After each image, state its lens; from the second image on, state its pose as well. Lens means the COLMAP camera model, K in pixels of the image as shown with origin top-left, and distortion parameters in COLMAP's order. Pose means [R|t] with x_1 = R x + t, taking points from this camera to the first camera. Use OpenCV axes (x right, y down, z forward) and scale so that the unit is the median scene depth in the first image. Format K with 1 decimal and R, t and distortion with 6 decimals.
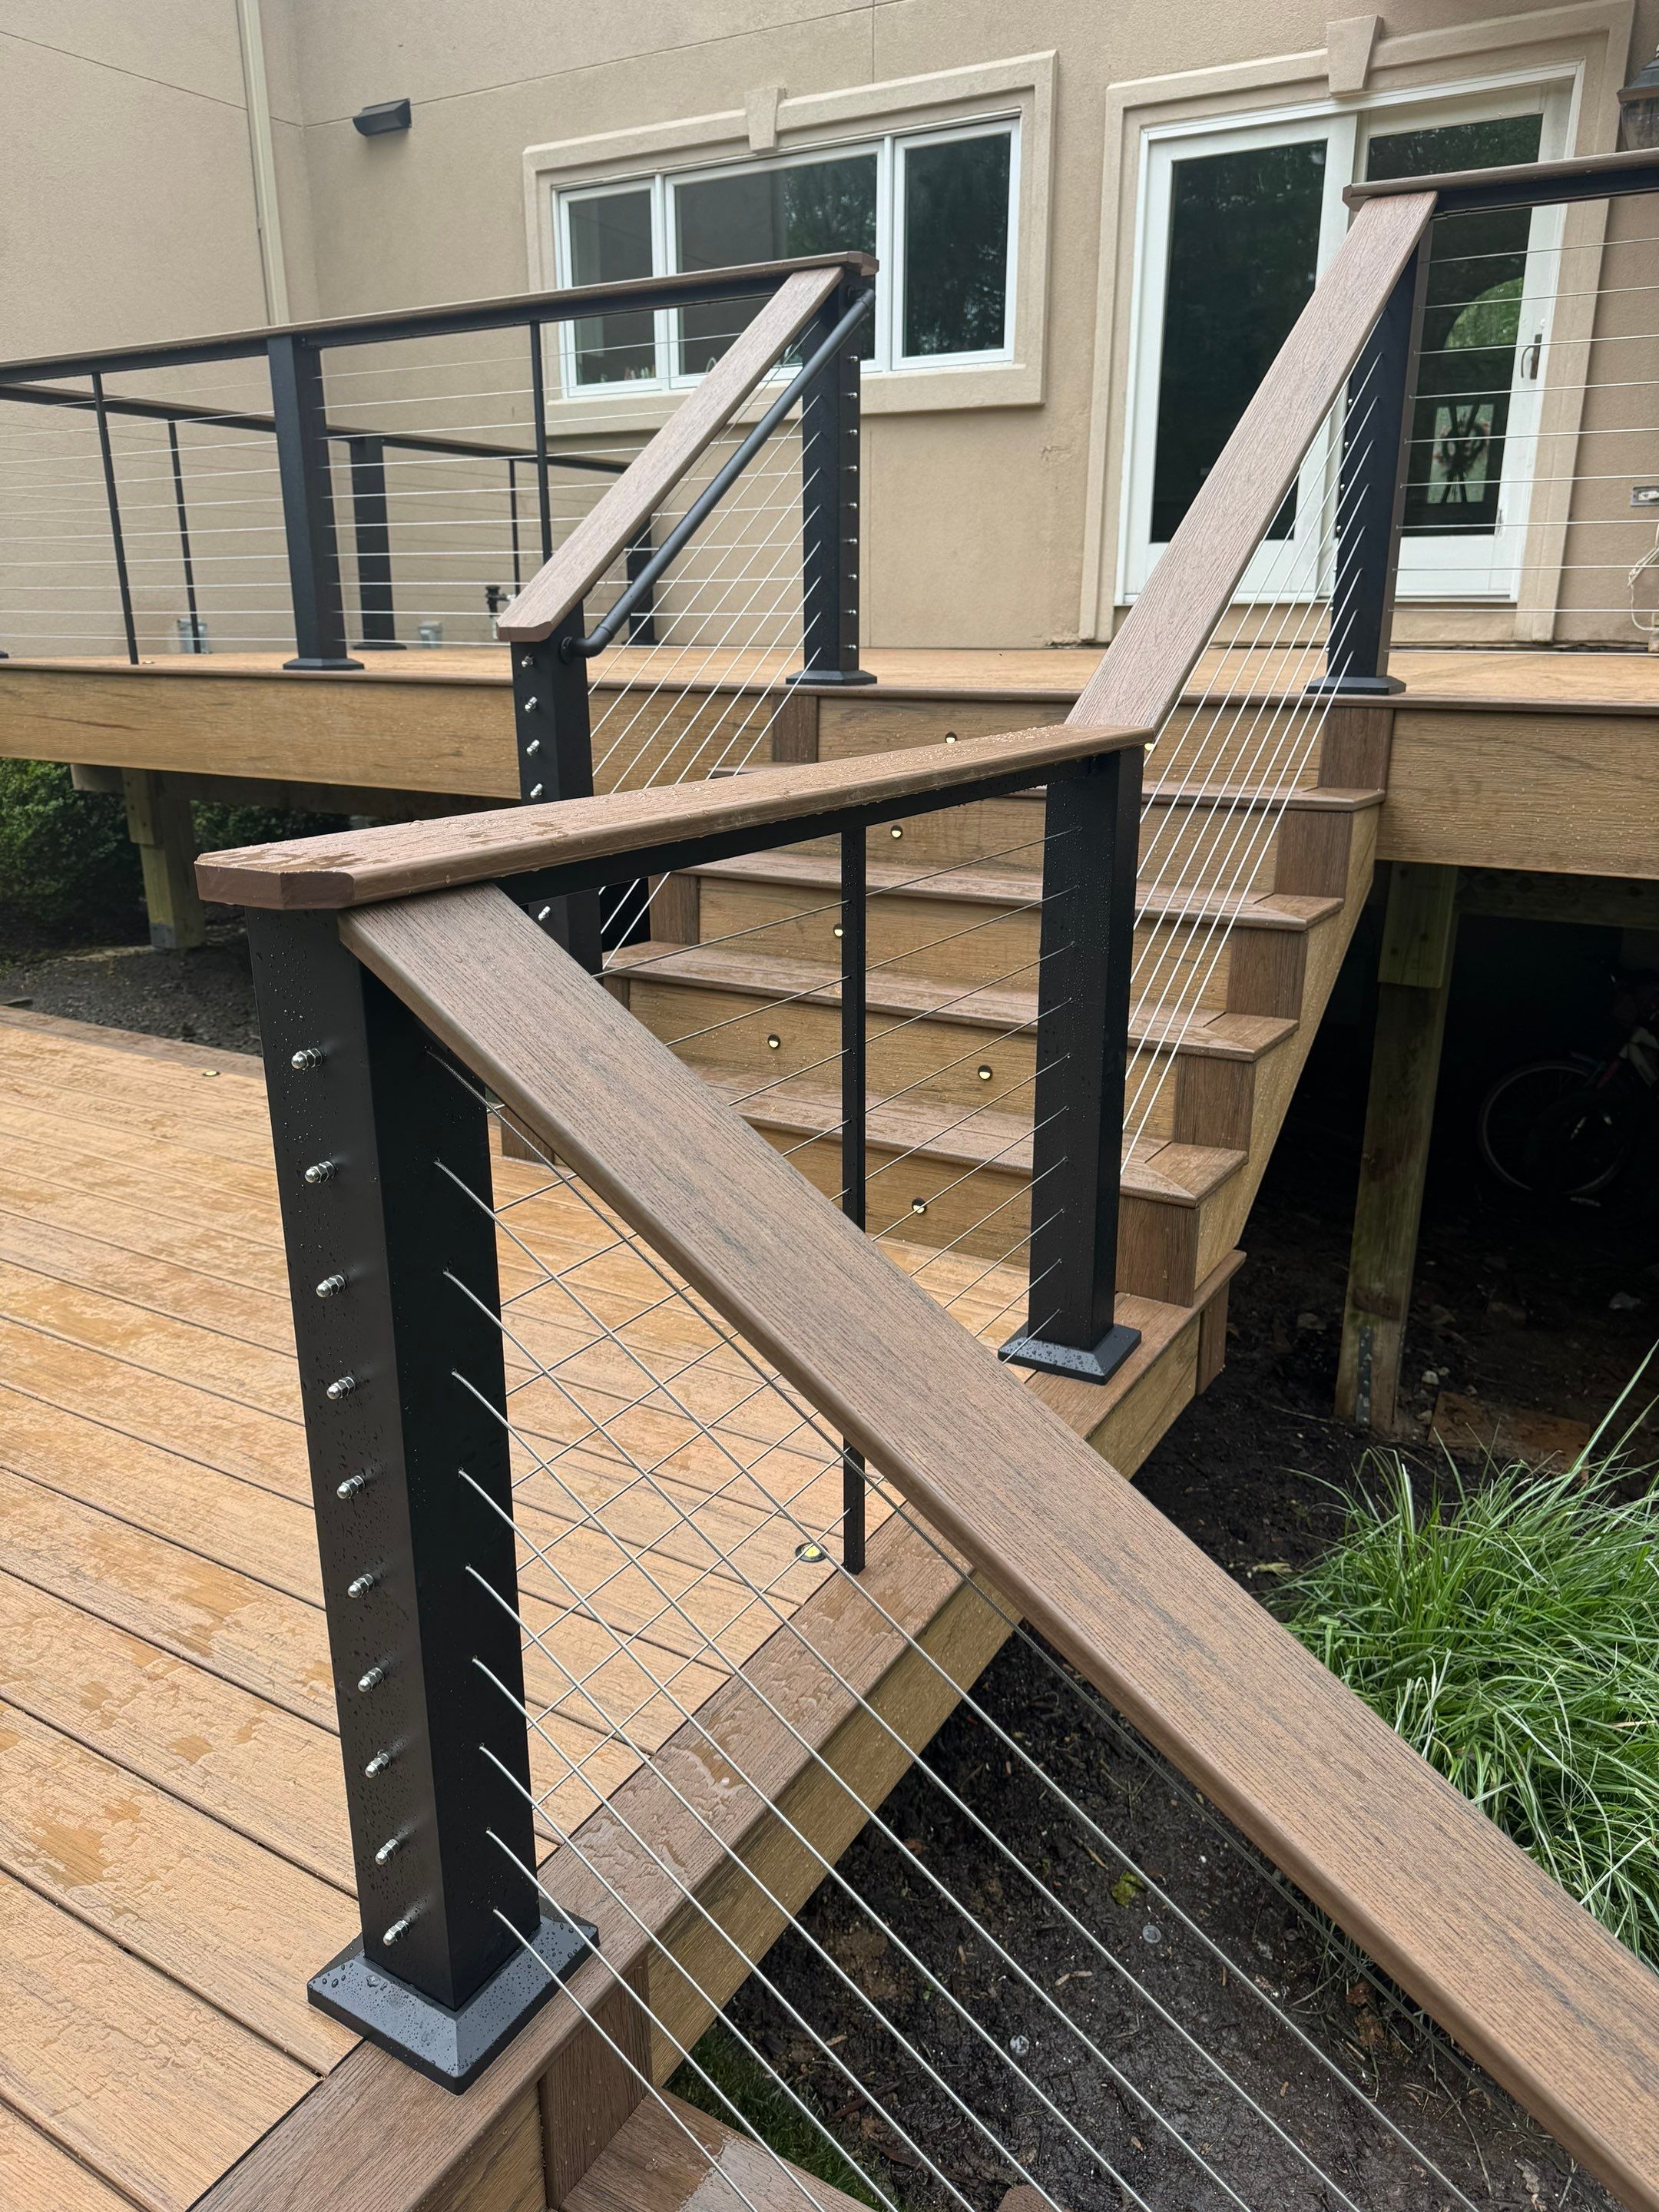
lens RADIAL K [[1574.6, 0, 830.8], [0, 1574.6, 1113.6], [0, 0, 1]] dist [0.011733, -0.011913]
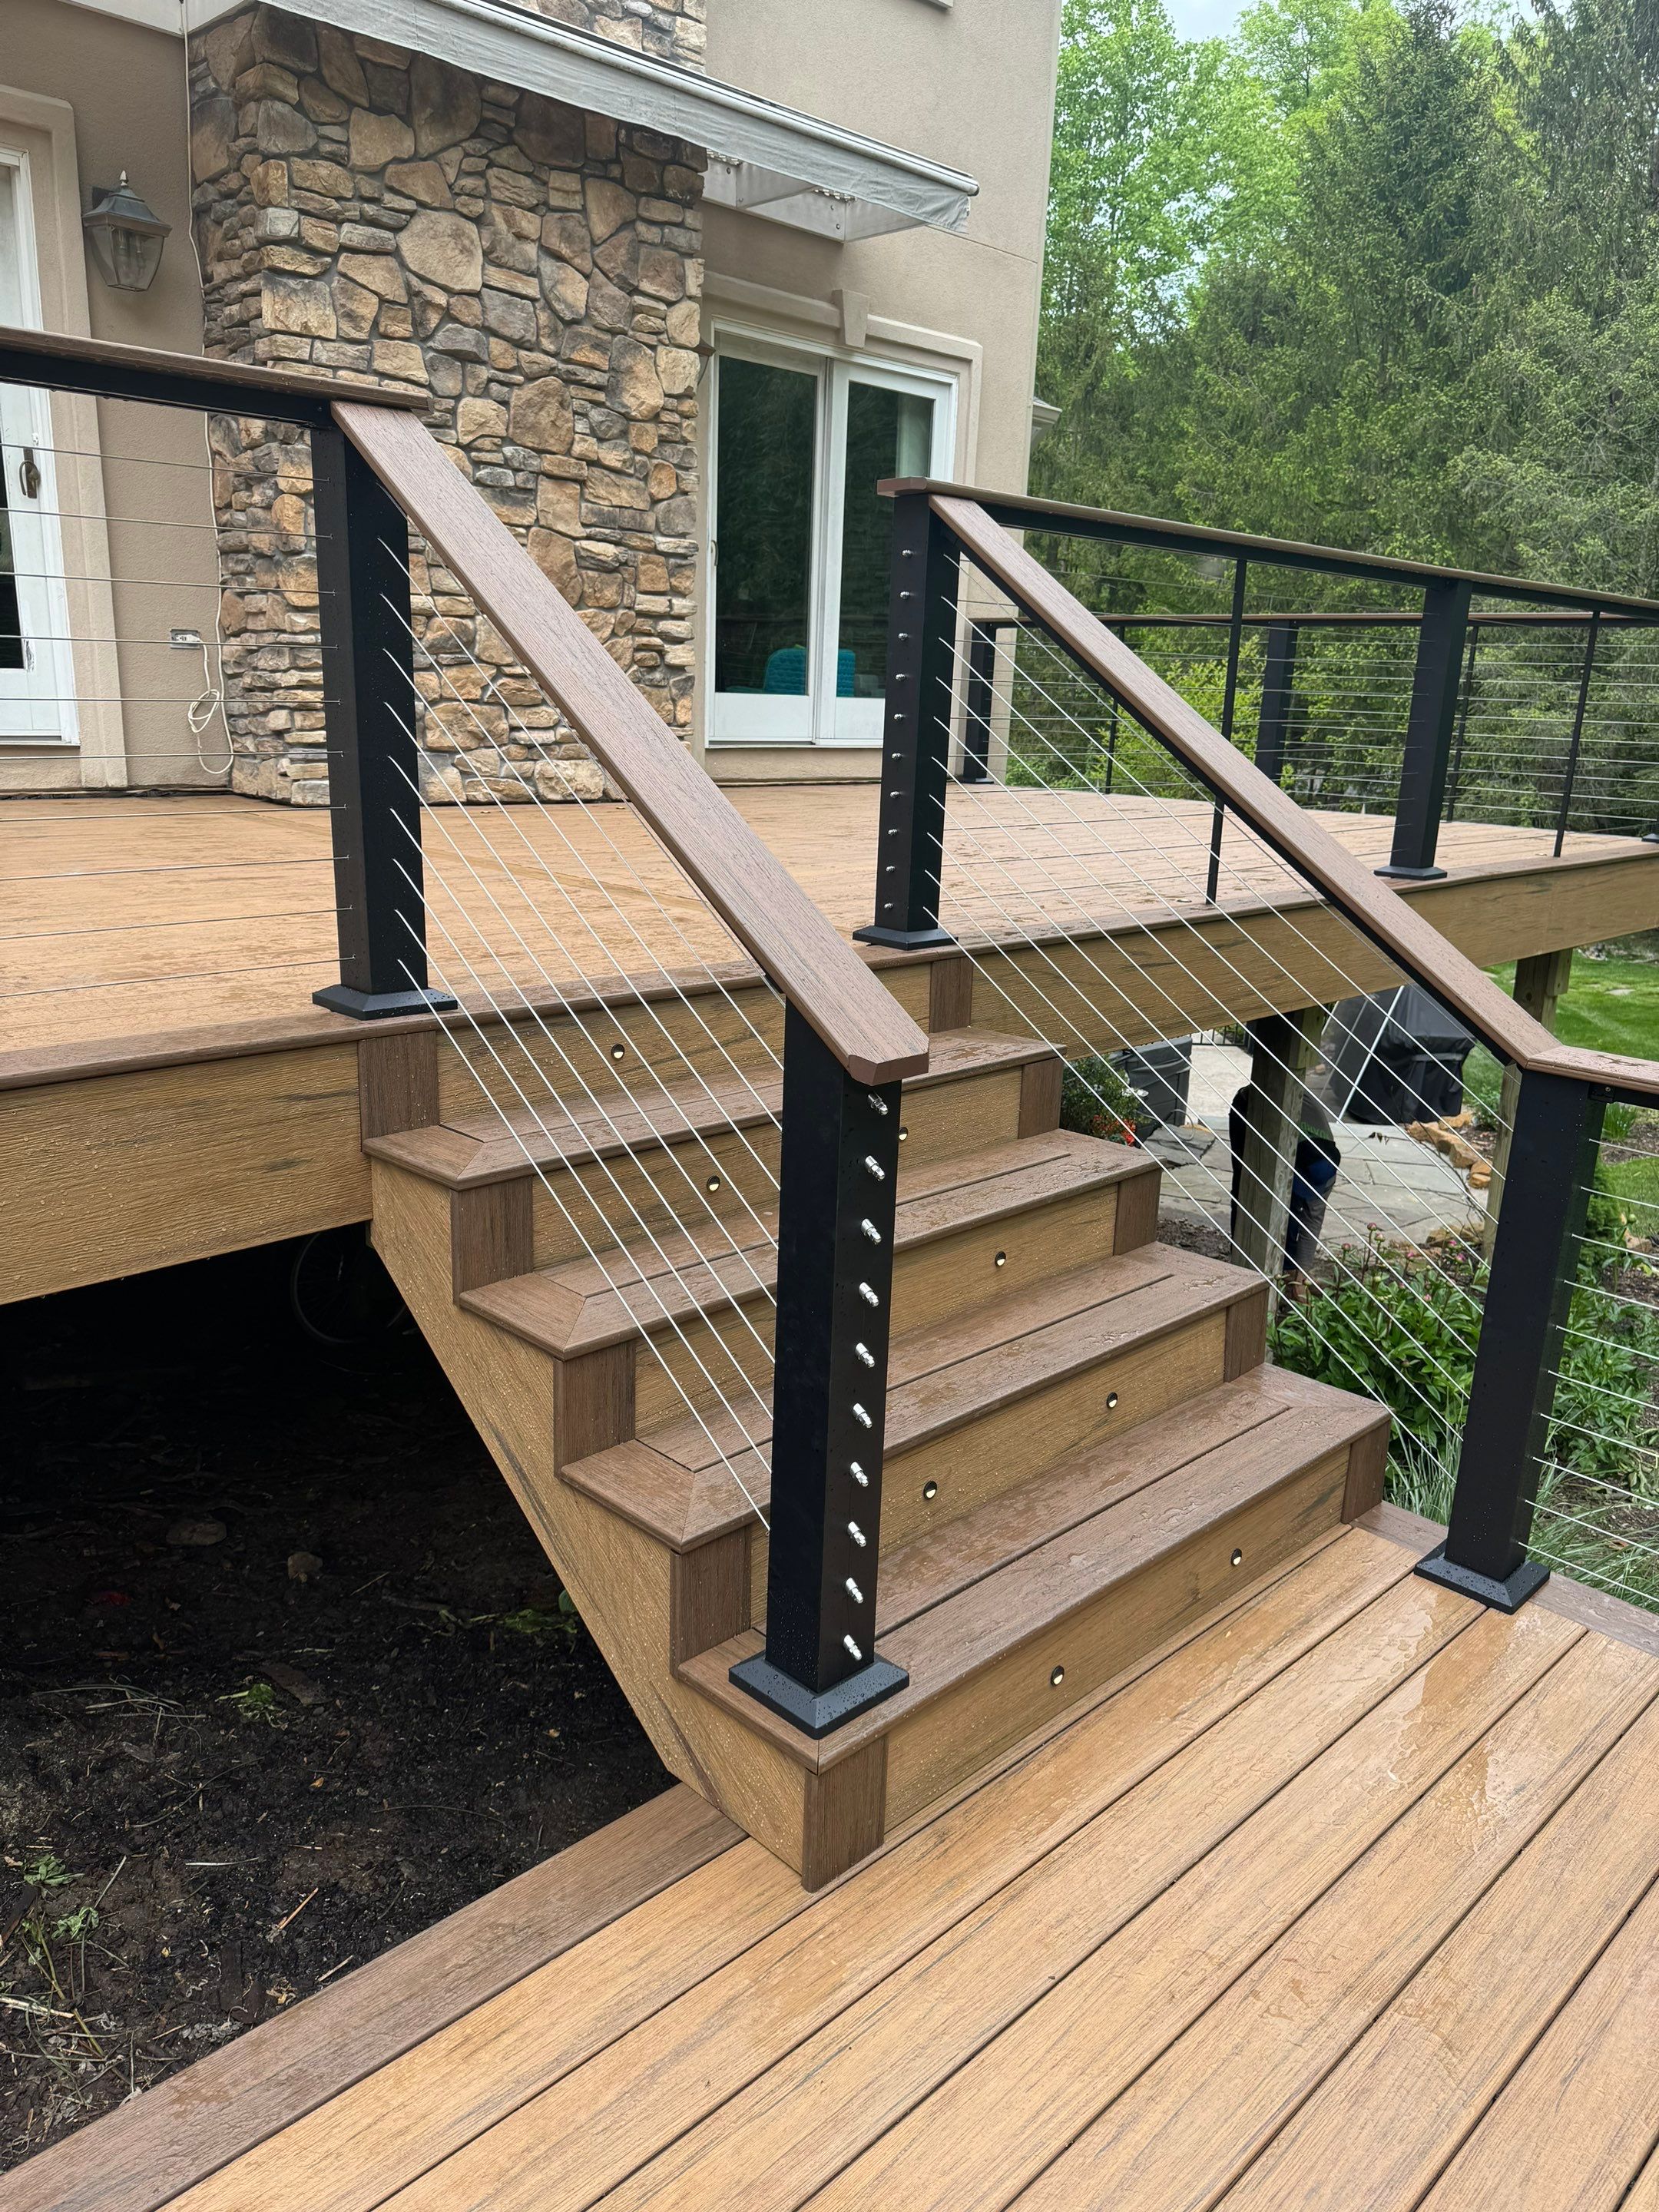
lens RADIAL K [[1574.6, 0, 830.8], [0, 1574.6, 1113.6], [0, 0, 1]] dist [0.011733, -0.011913]
pose [[0.257911, -0.247987, 0.933801, -0.327939], [0.259168, 0.948835, 0.180399, -0.169037], [-0.930760, 0.195485, 0.308985, 0.352083]]
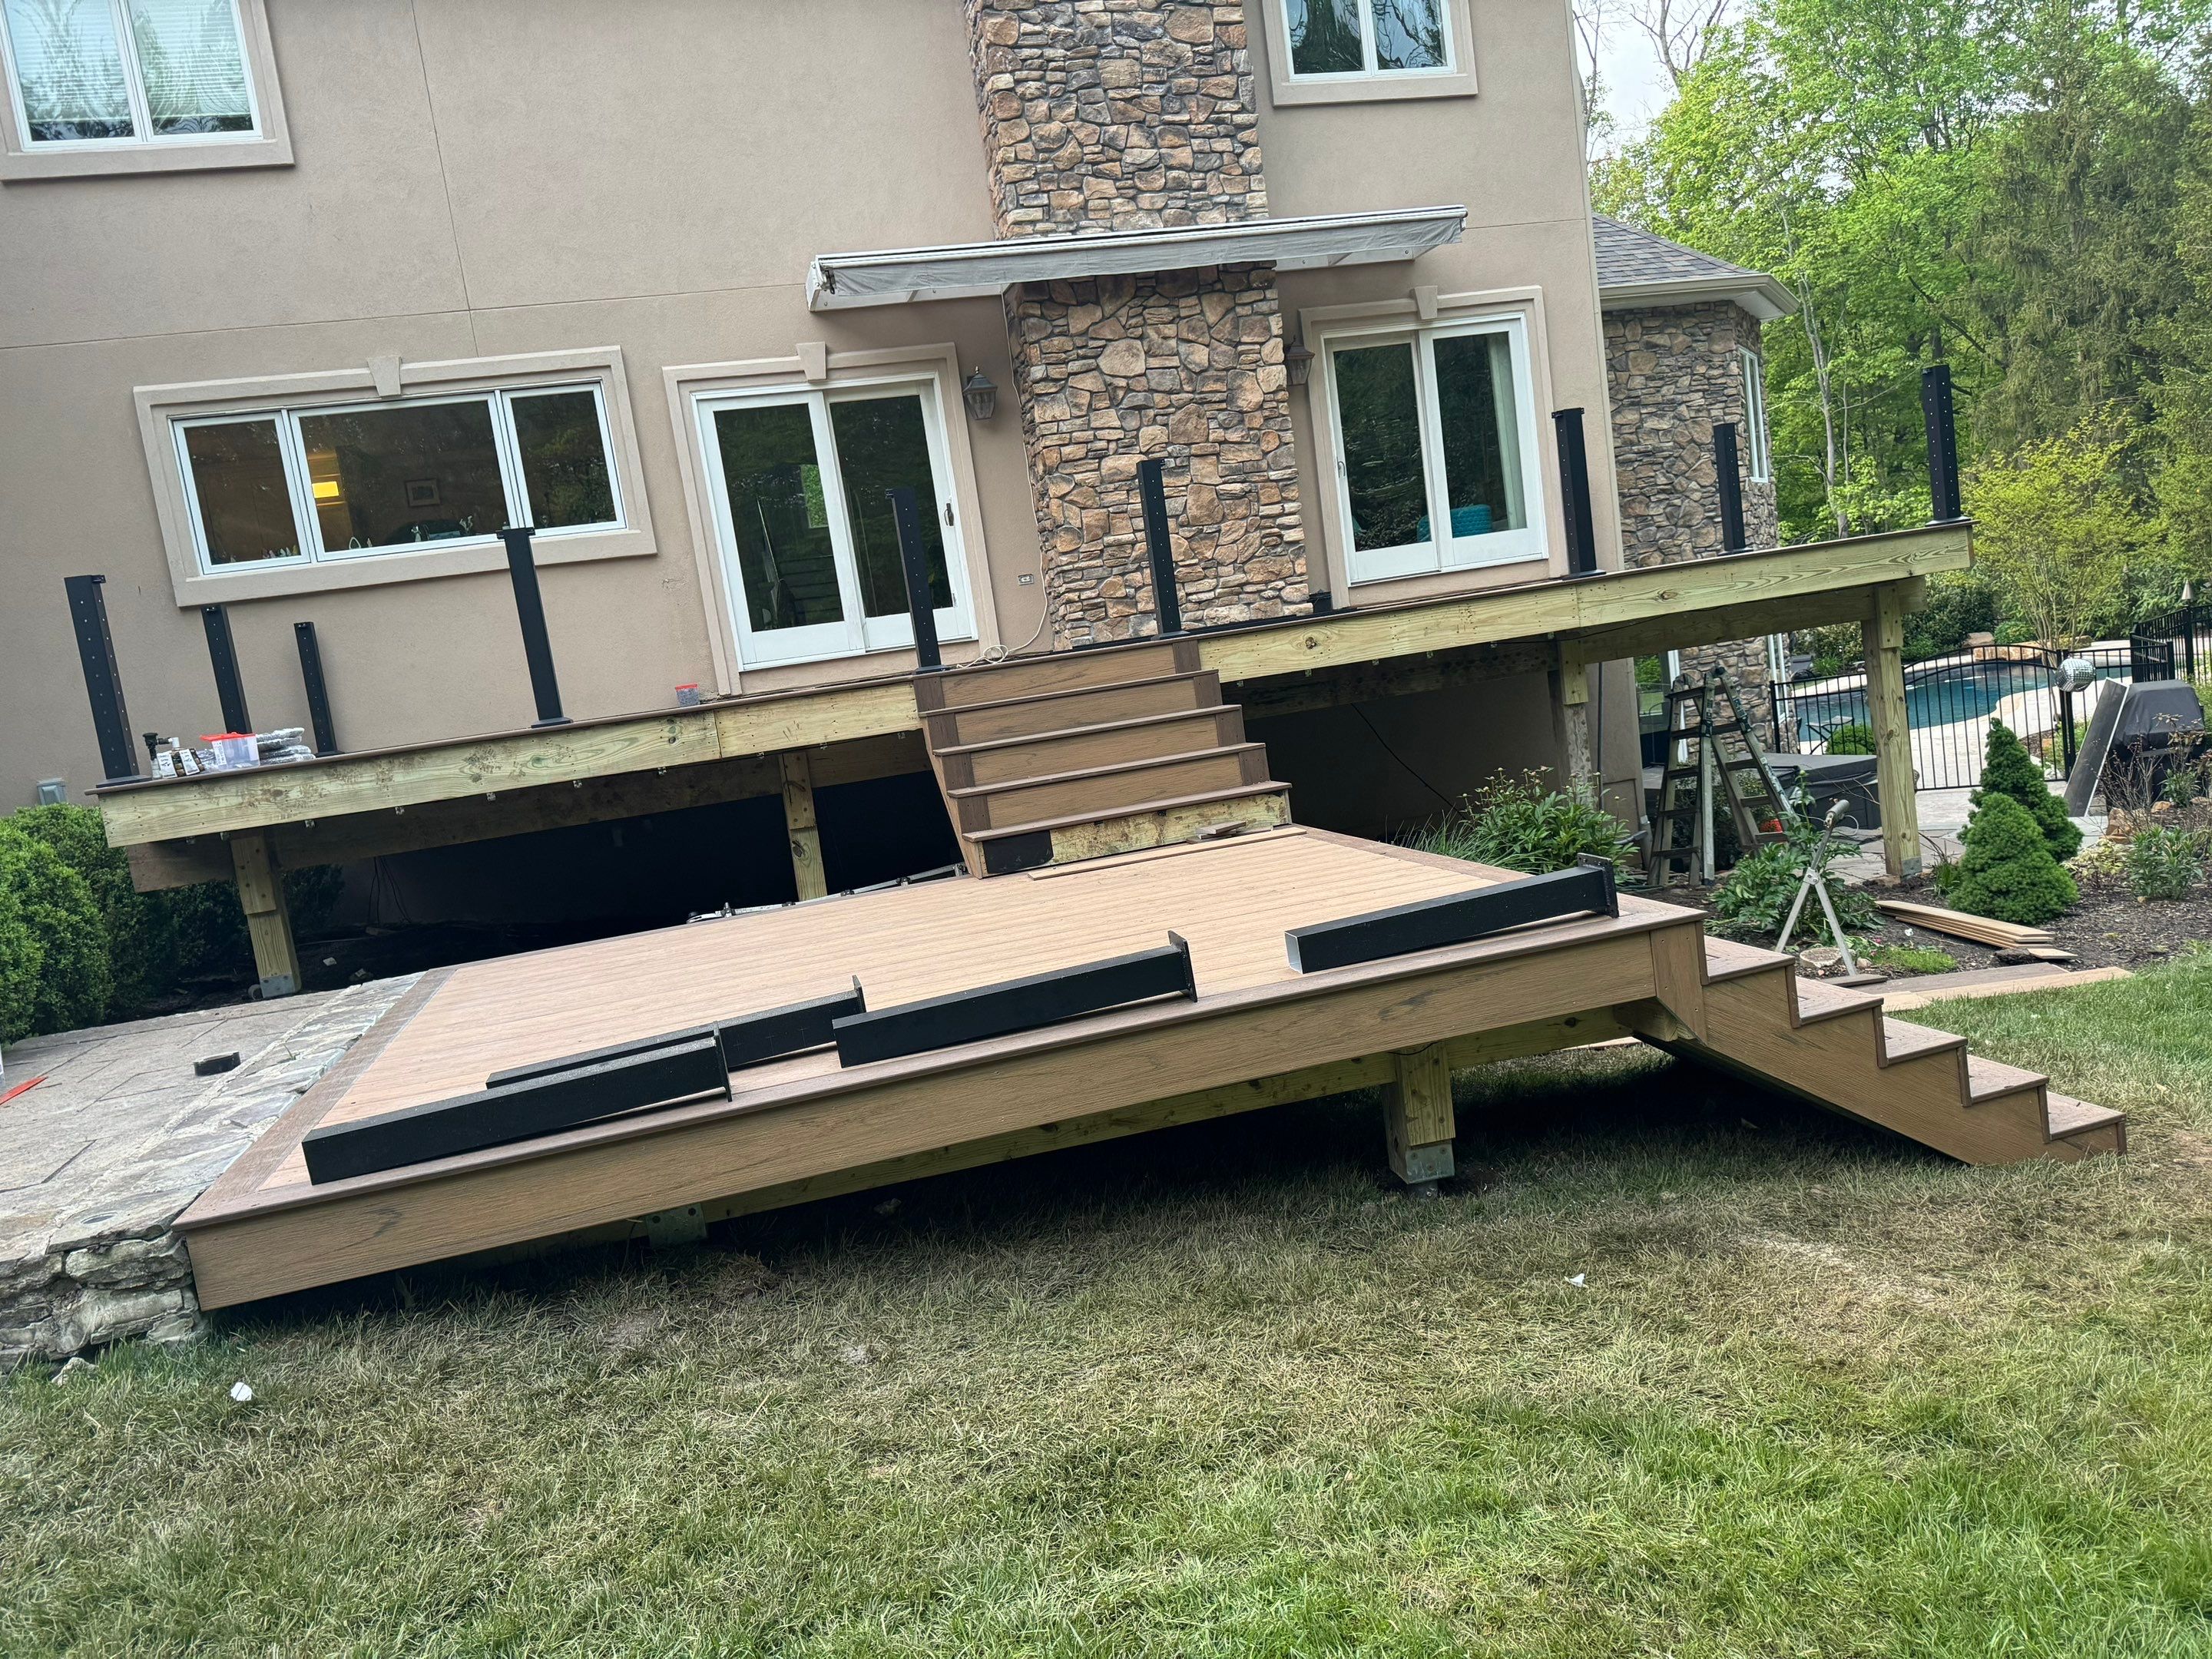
lens RADIAL K [[1549.1, 0, 1101.8], [0, 1549.1, 815.1], [0, 0, 1]] dist [0.179134, -0.351666]
pose [[0.693624, -0.174775, 0.698812, -0.712130], [0.348040, 0.930682, -0.112689, 0.107325], [-0.630677, 0.321379, 0.706373, -0.266861]]
